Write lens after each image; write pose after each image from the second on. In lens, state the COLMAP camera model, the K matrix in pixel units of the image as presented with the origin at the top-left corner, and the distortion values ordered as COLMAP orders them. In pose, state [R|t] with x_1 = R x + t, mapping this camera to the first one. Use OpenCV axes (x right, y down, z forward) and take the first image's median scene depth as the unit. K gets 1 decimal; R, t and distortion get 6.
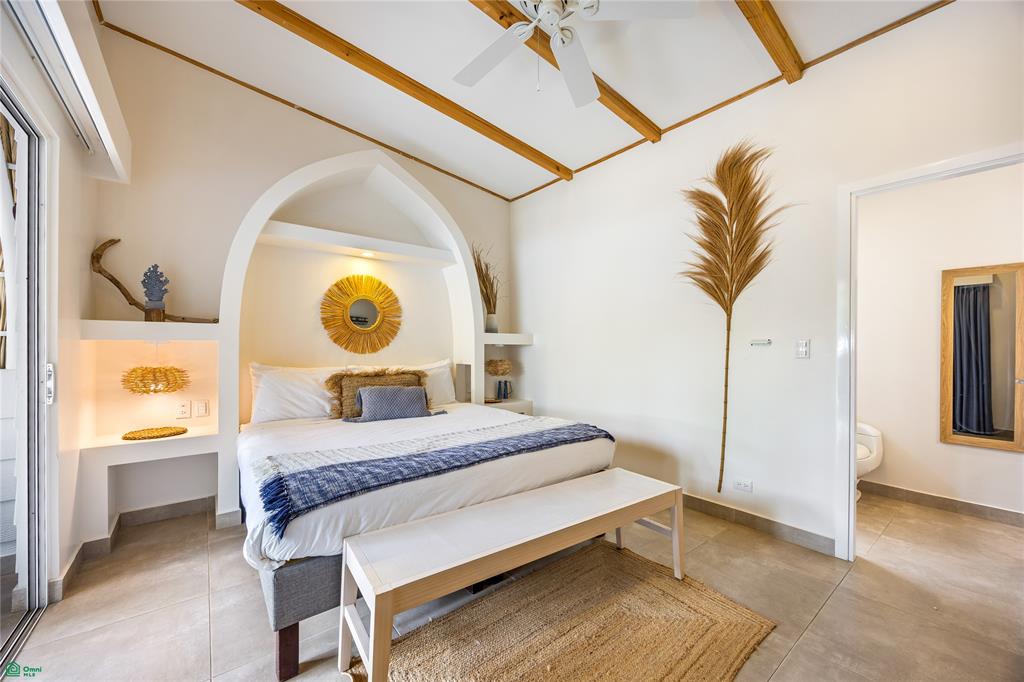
lens RADIAL K [[378.7, 0, 510.2], [0, 378.7, 350.8], [0, 0, 1]] dist [0.000229, -0.000019]
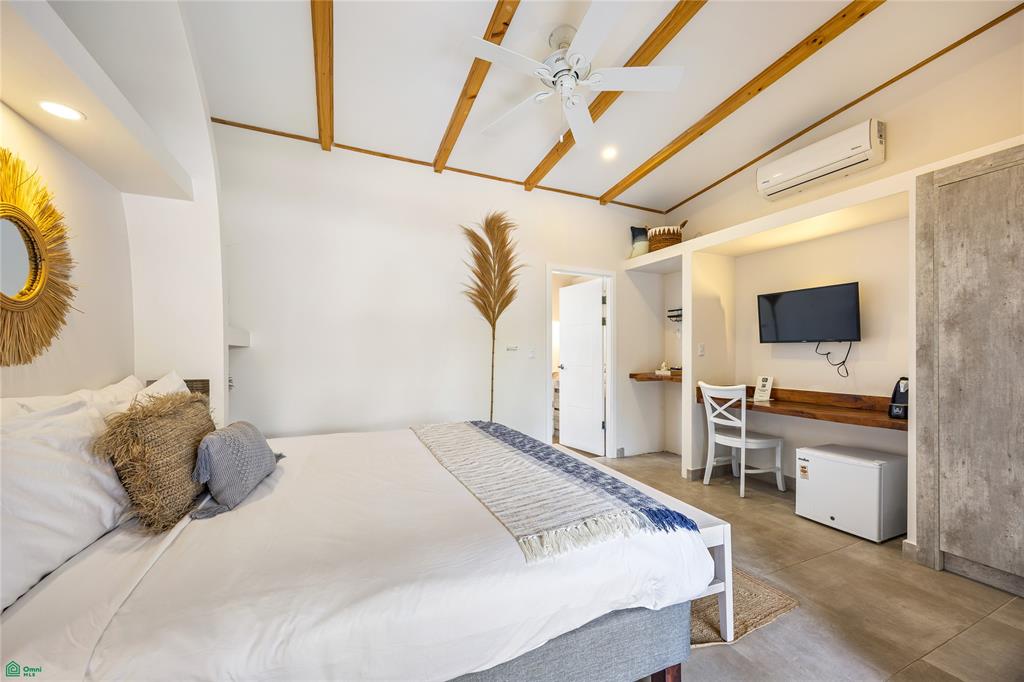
lens RADIAL K [[391.1, 0, 503.3], [0, 391.1, 353.8], [0, 0, 1]] dist [-0.000372, -0.000176]
pose [[0.268982, -0.003319, 0.963139, -0.813683], [0.002237, 0.999994, 0.002821, -0.005100], [-0.963142, 0.001396, 0.268988, 0.567724]]
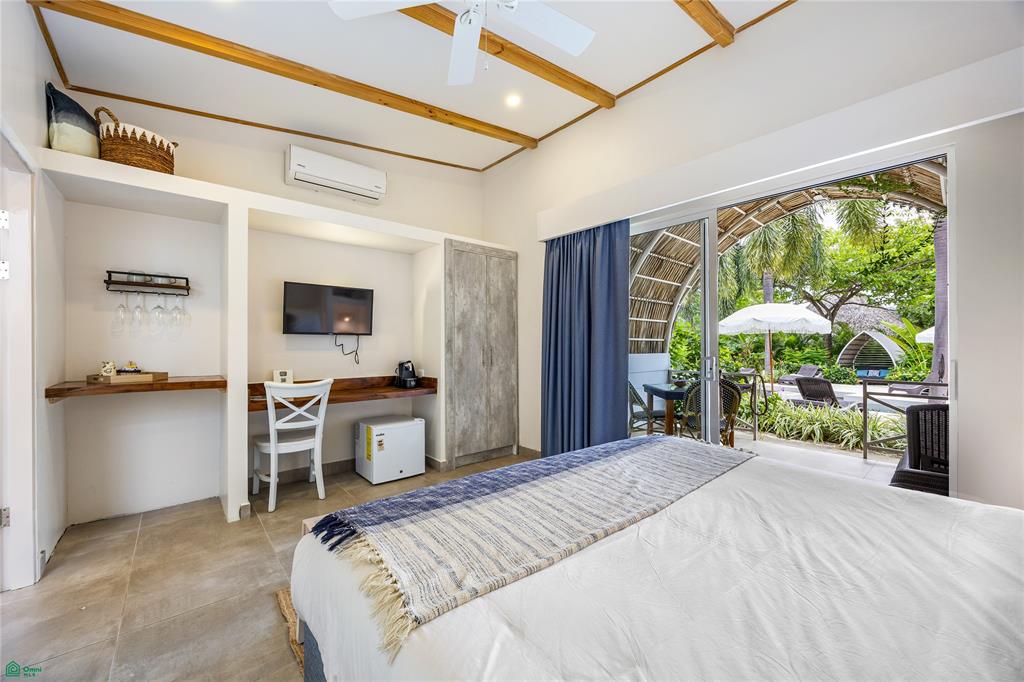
lens RADIAL K [[395.4, 0, 515.0], [0, 395.4, 343.3], [0, 0, 1]] dist [0.000997, 0.000083]
pose [[-0.999514, -0.002444, -0.031068, 0.022907], [-0.002514, 0.999994, 0.002206, -0.011220], [0.031062, 0.002283, -0.999515, 1.343124]]
